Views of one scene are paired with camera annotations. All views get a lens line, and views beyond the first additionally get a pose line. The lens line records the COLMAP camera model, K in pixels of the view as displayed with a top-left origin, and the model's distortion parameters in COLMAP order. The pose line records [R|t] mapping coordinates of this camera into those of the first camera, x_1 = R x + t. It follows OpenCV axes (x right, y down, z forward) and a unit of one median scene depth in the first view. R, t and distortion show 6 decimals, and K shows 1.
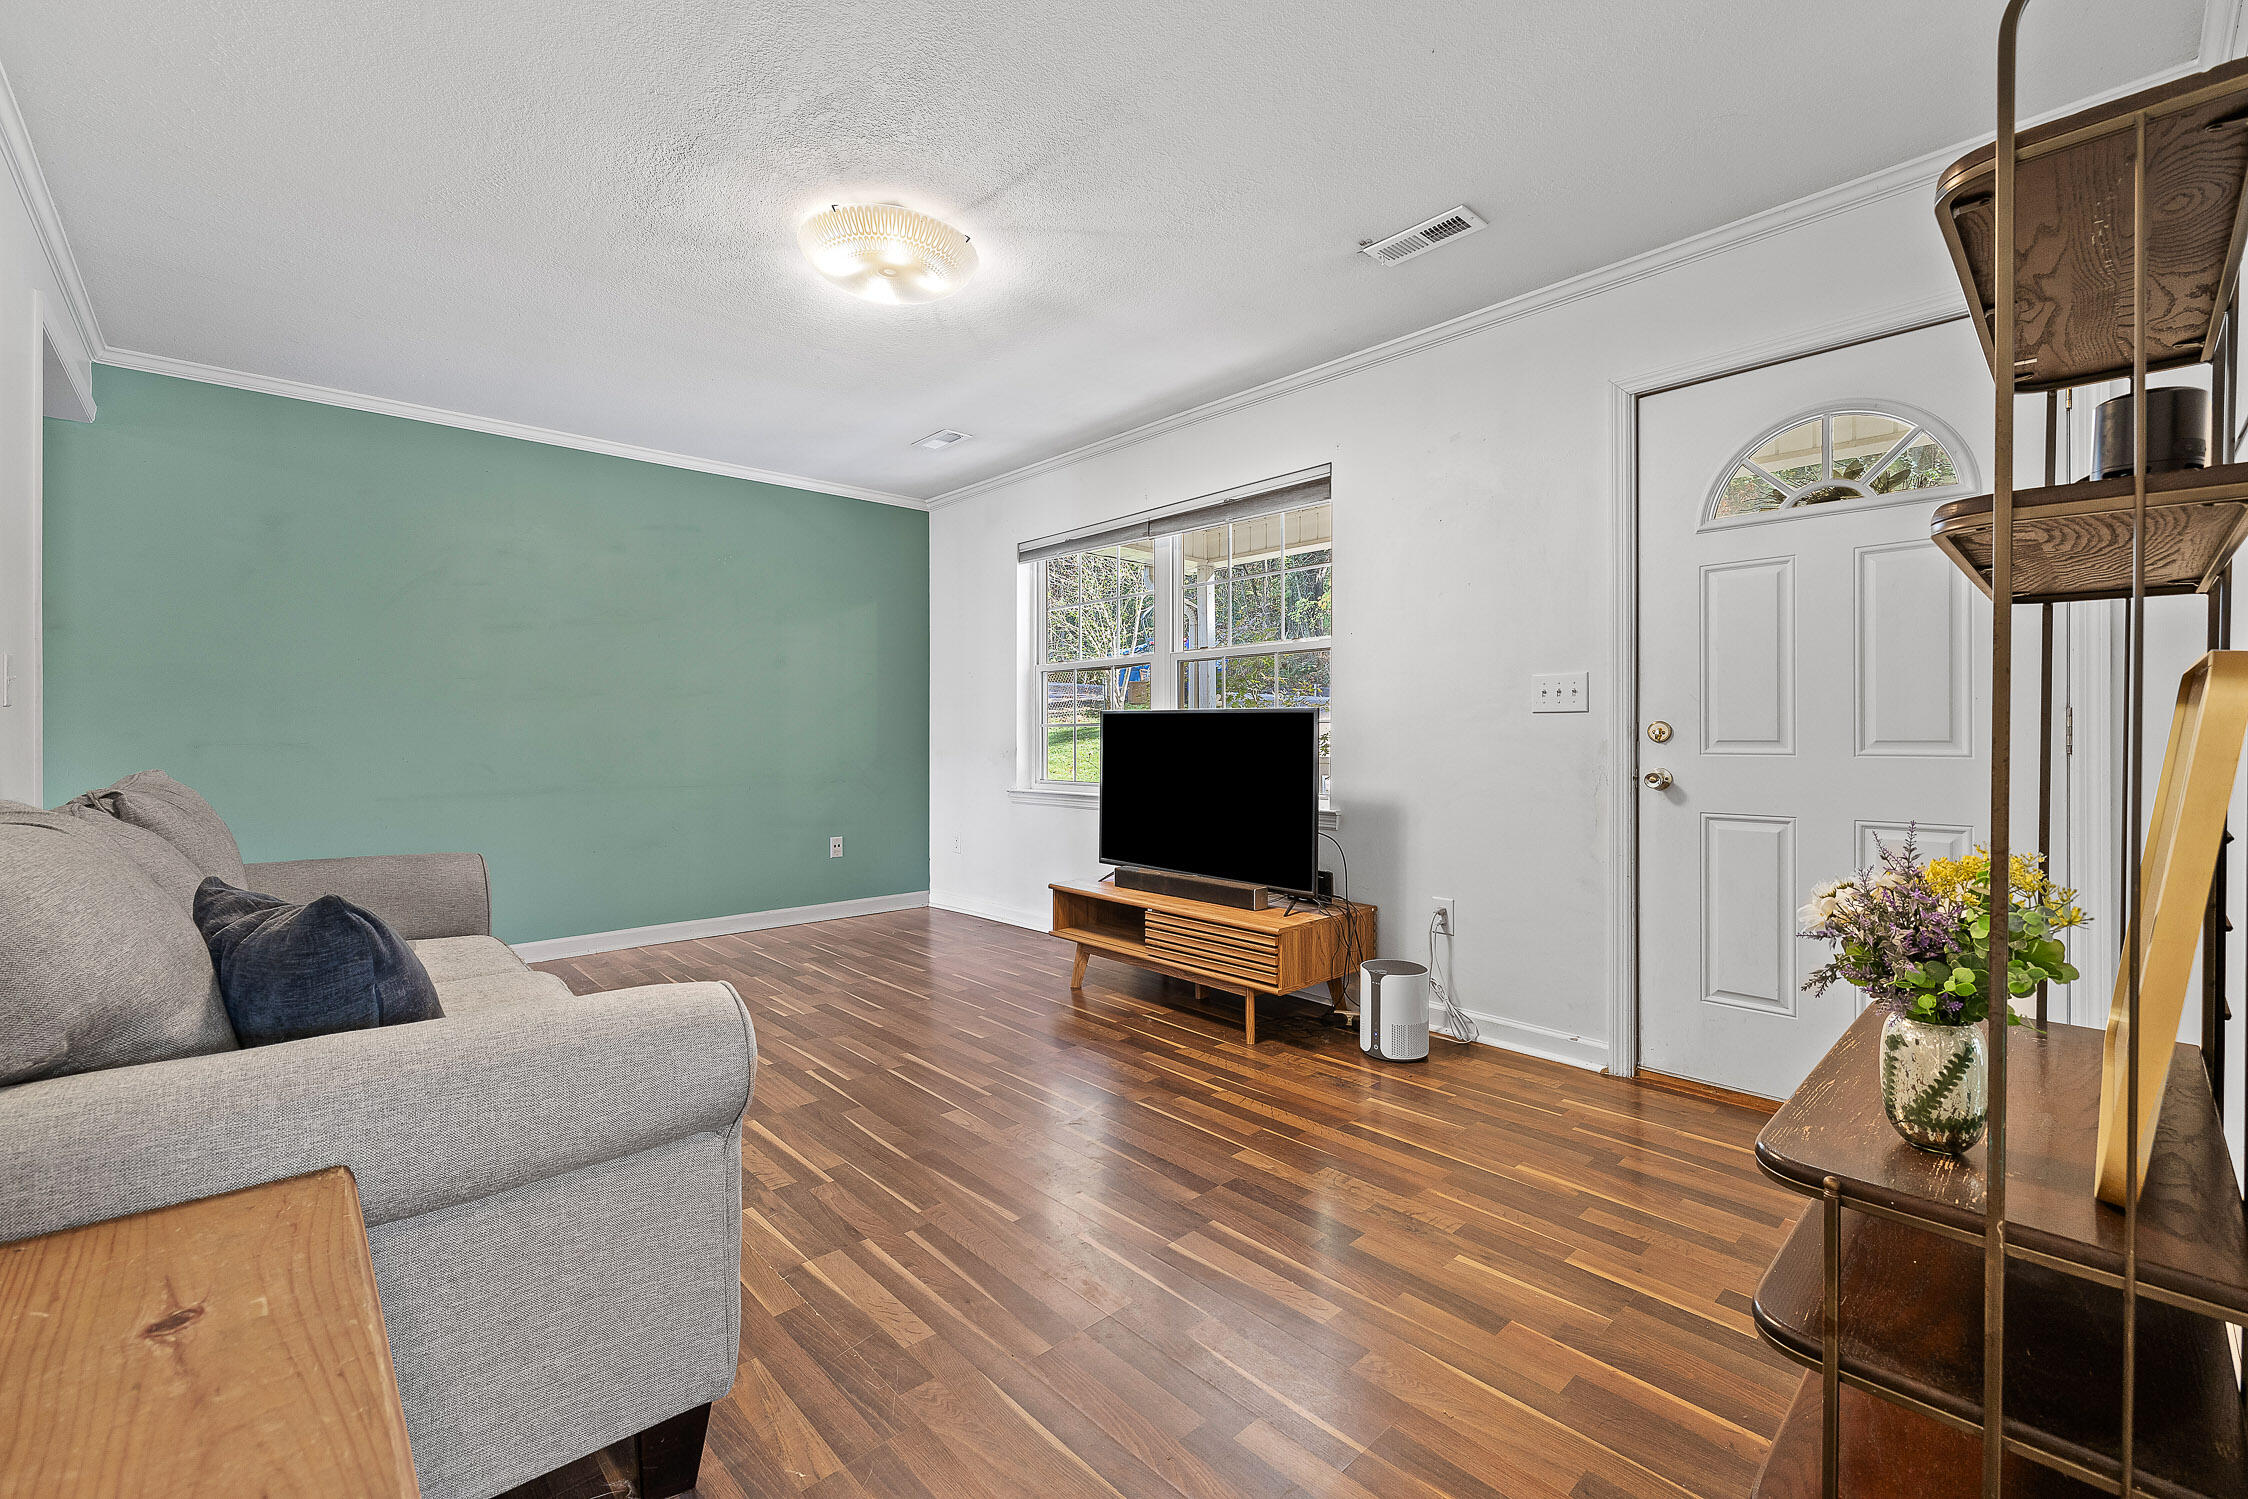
lens RADIAL K [[949.0, 0, 1118.3], [0, 949.0, 734.9], [0, 0, 1]] dist [-0.000826, -0.000125]
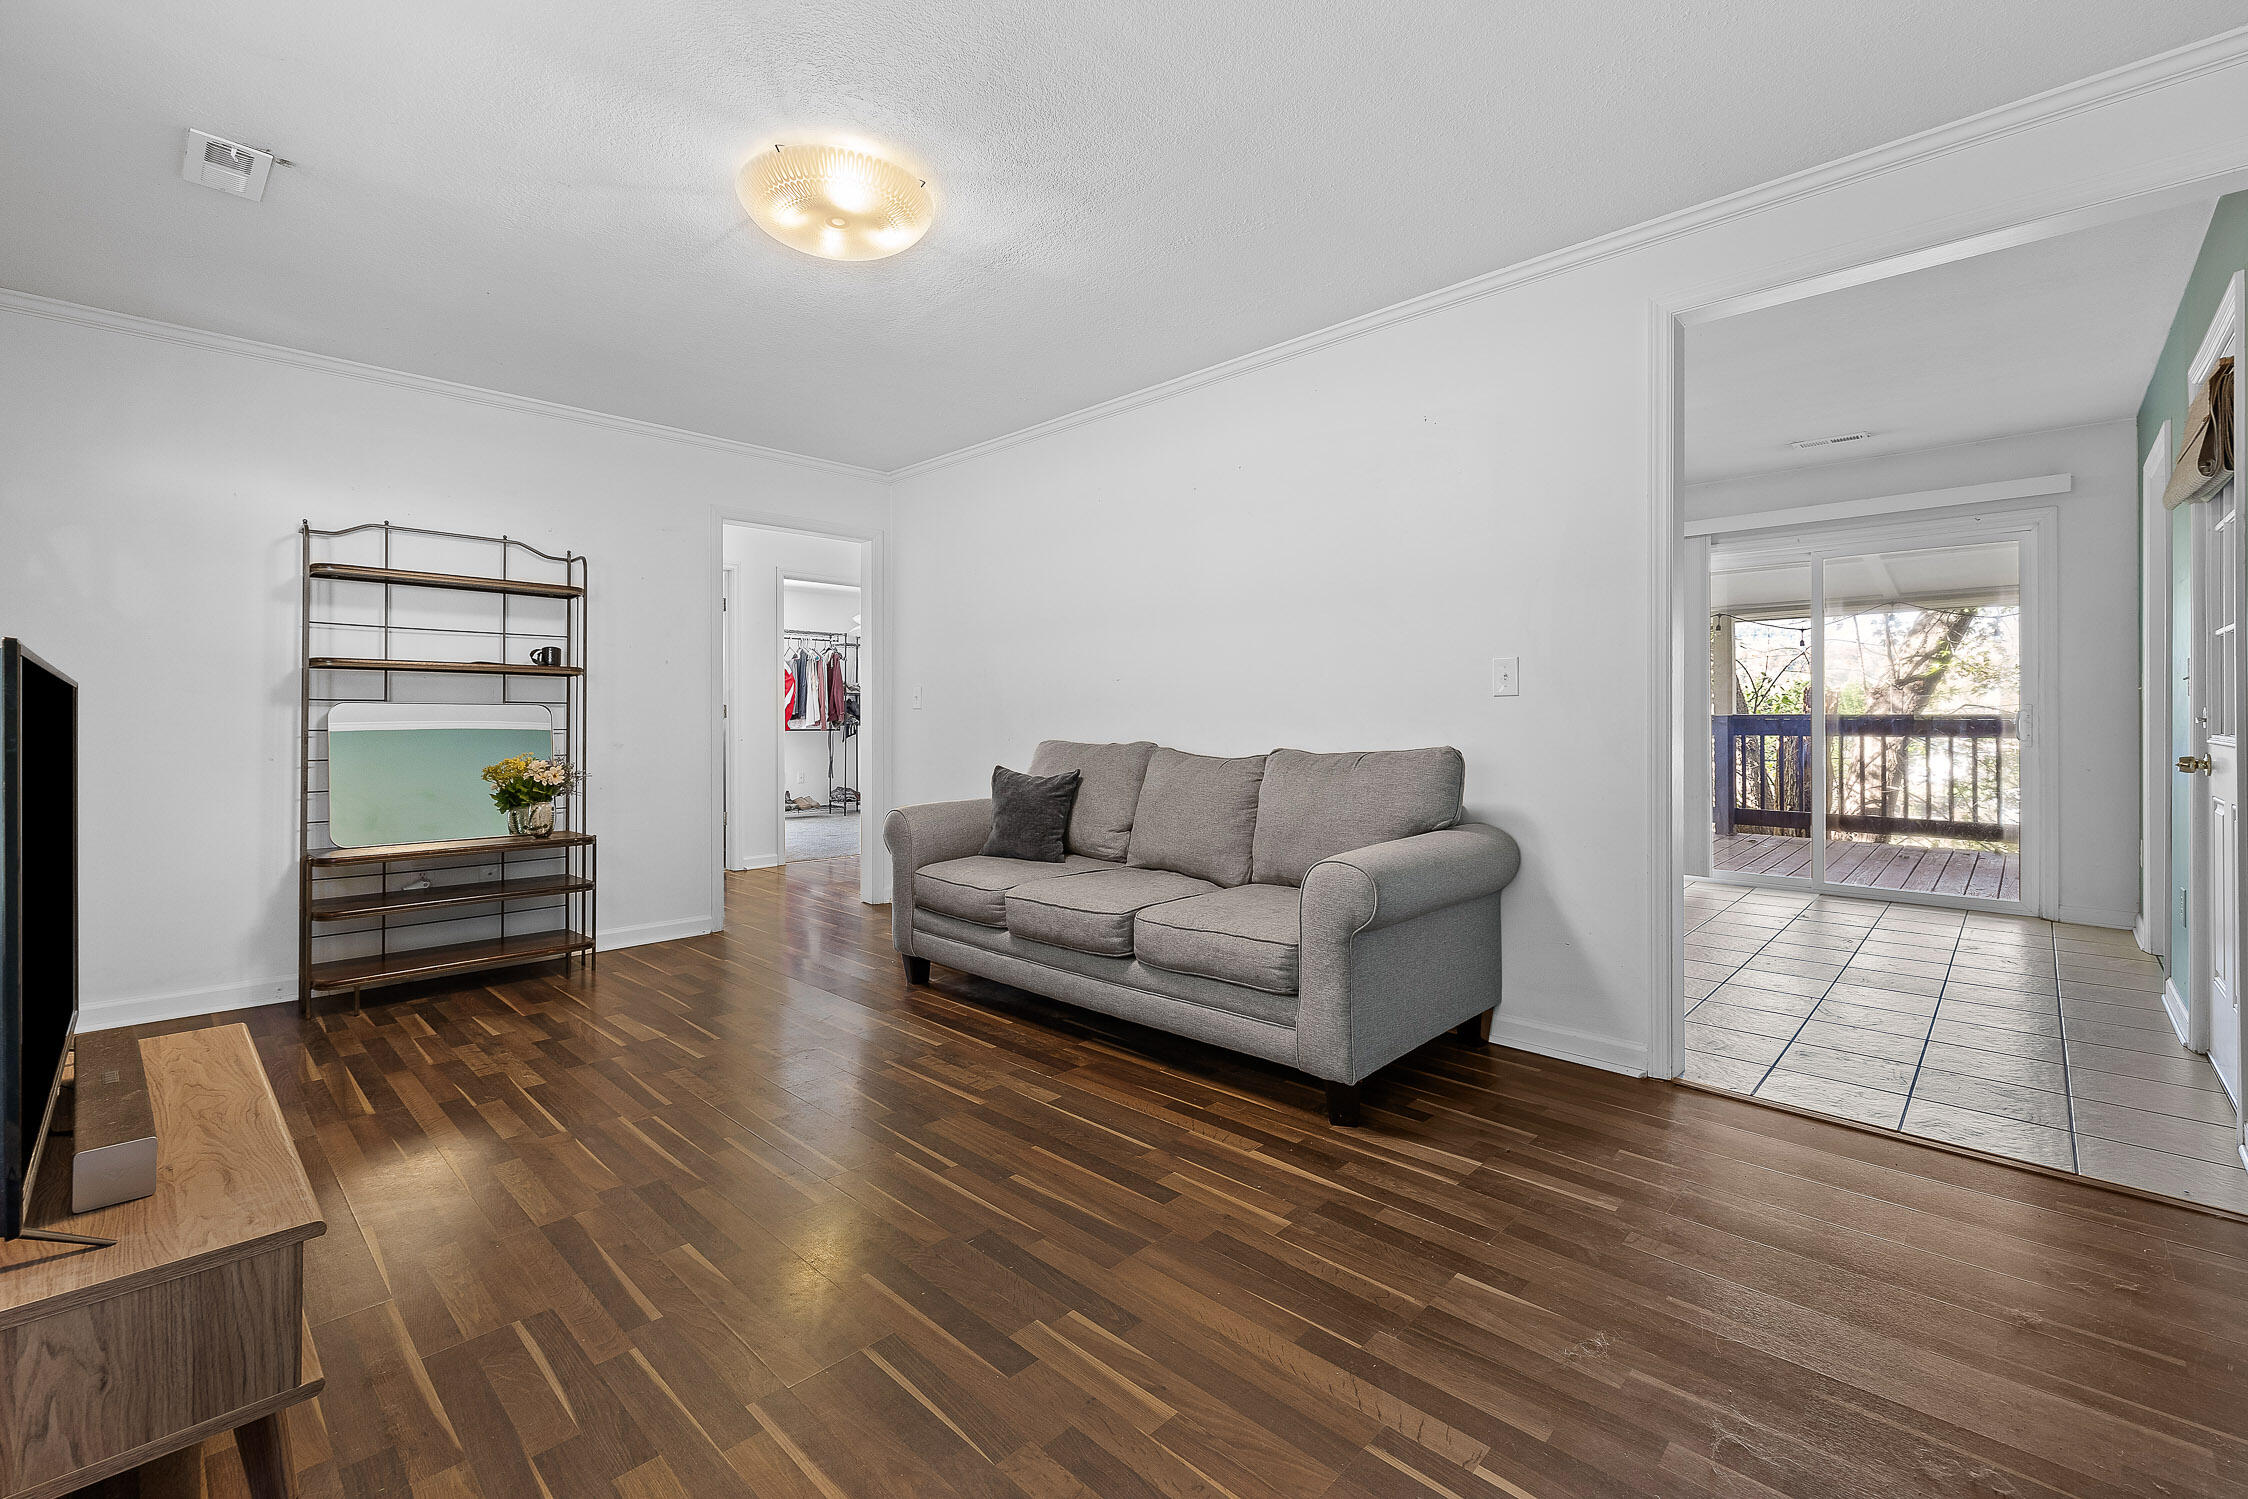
lens RADIAL K [[960.9, 0, 1115.7], [0, 960.9, 718.2], [0, 0, 1]] dist [-0.002046, -0.000241]
pose [[-0.998470, 0.006172, -0.054946, -0.425395], [0.005992, 0.999976, 0.003438, -0.005562], [0.054966, 0.003104, -0.998483, 1.812810]]
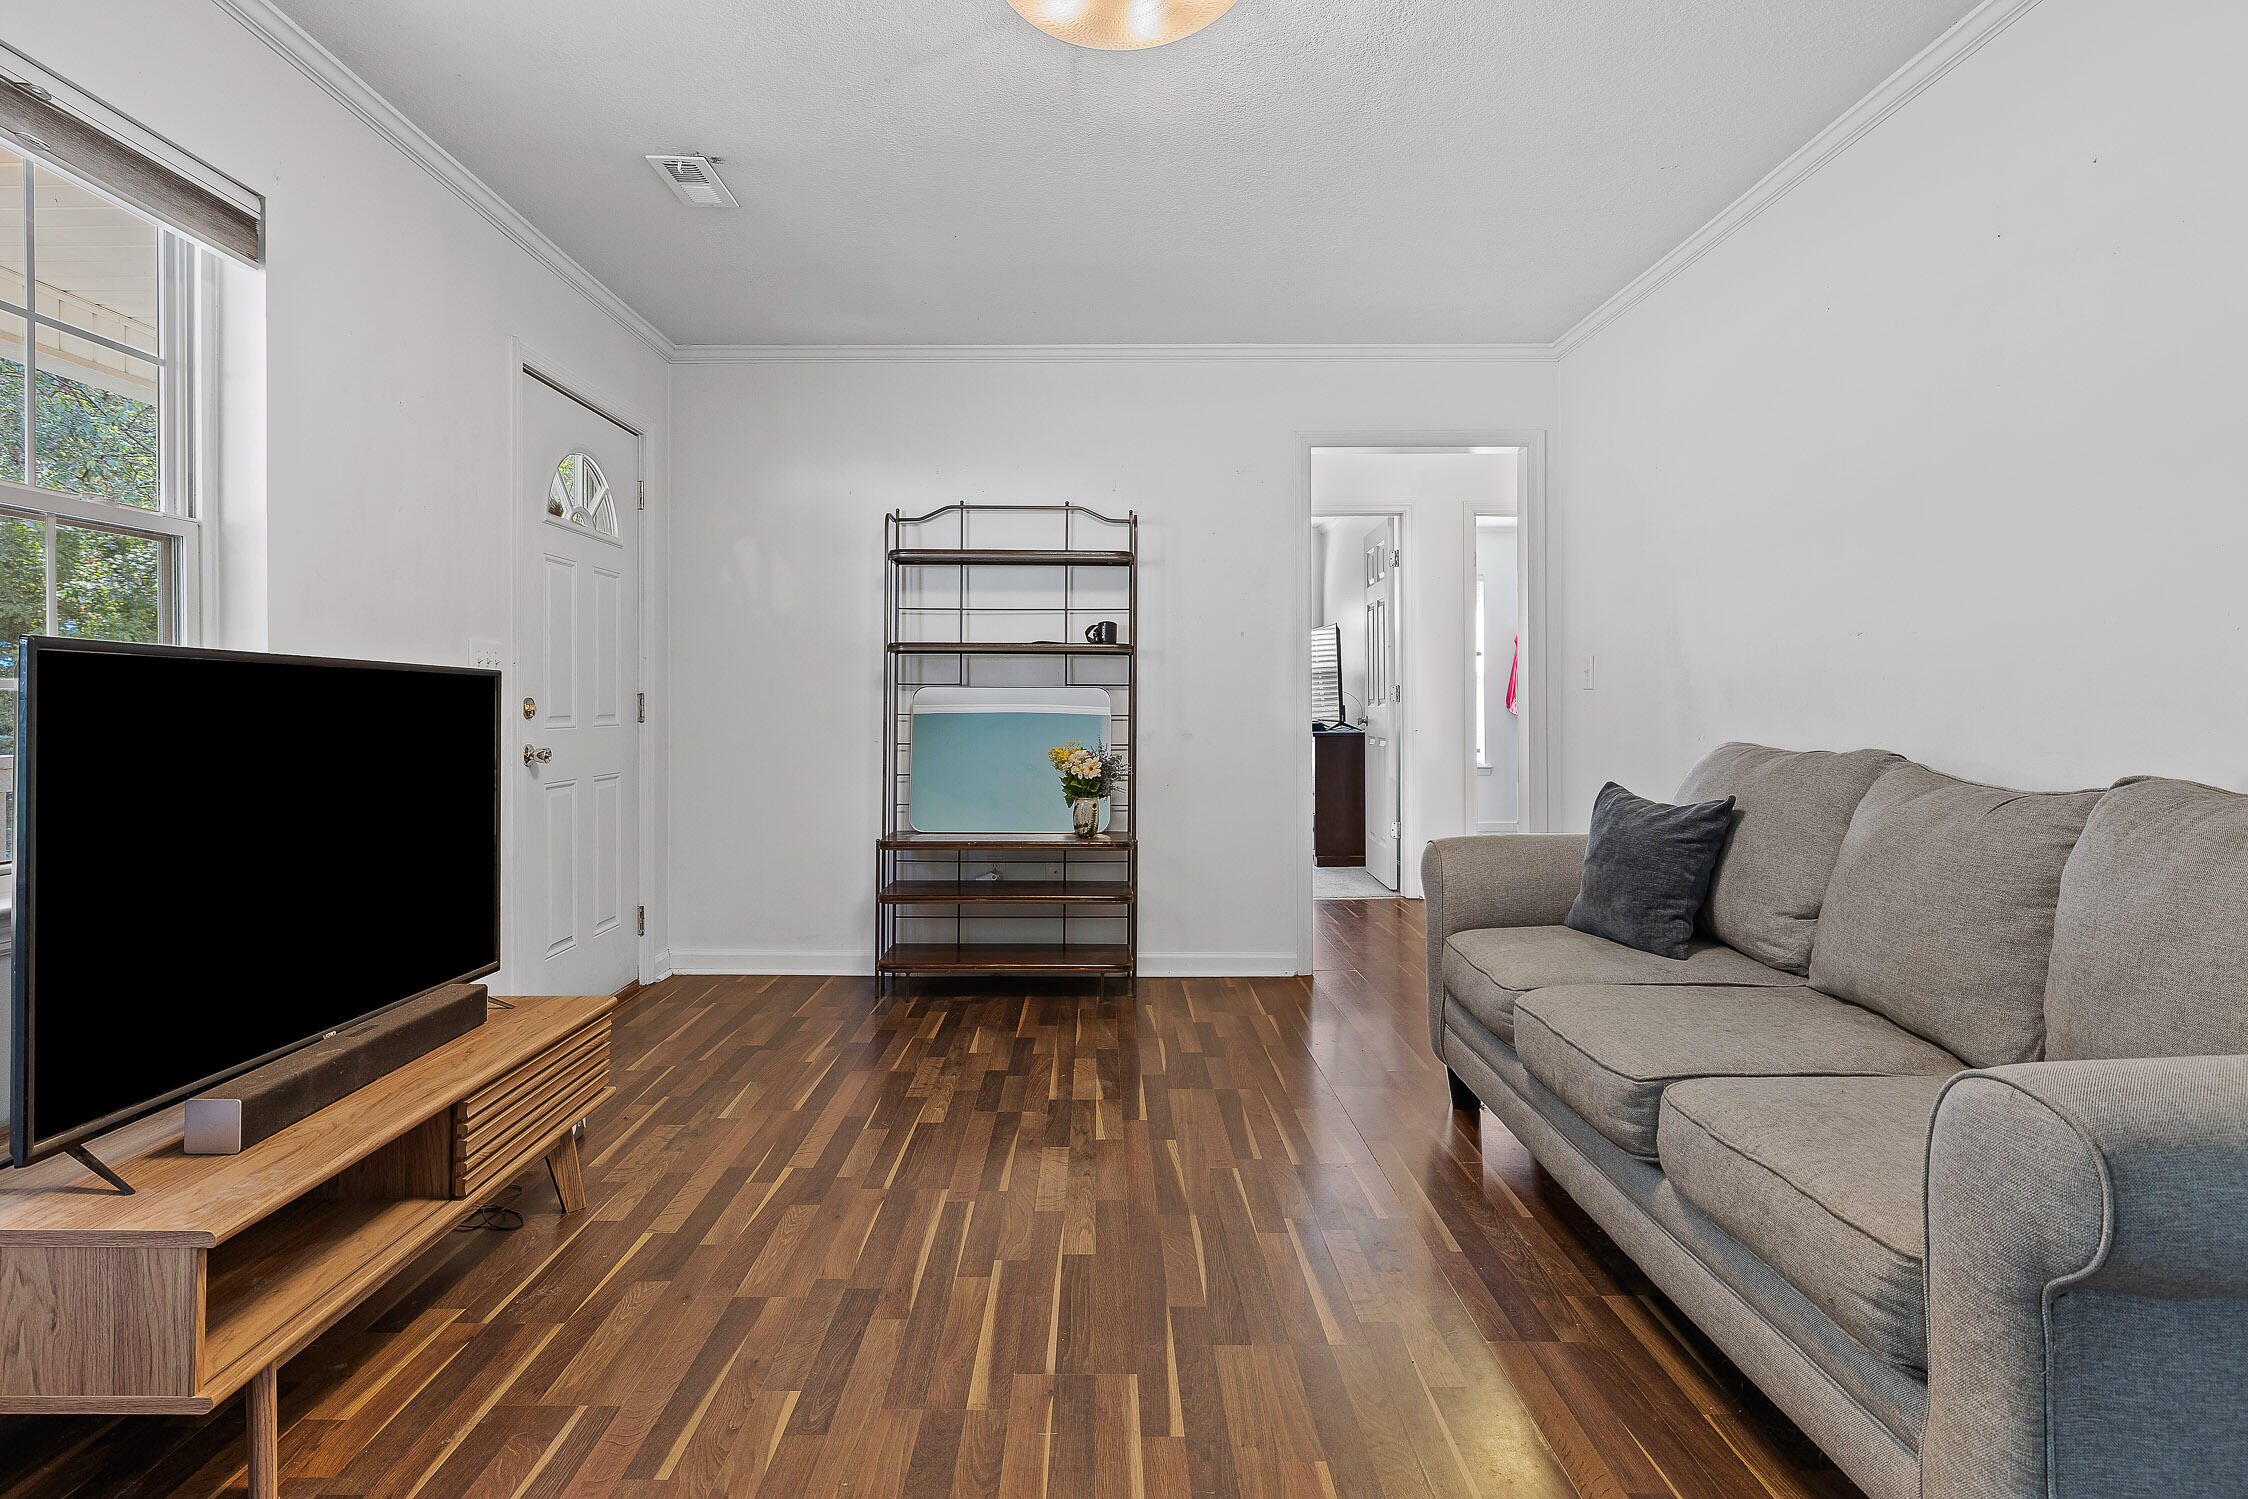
lens RADIAL K [[1182.1, 0, 1095.6], [0, 1182.1, 699.2], [0, 0, 1]] dist [-0.000742, 0.000633]
pose [[-0.733546, 0.006789, 0.679606, -0.708691], [0.005573, 0.999977, -0.003974, -0.004381], [-0.679617, 0.000872, -0.733567, 1.484022]]
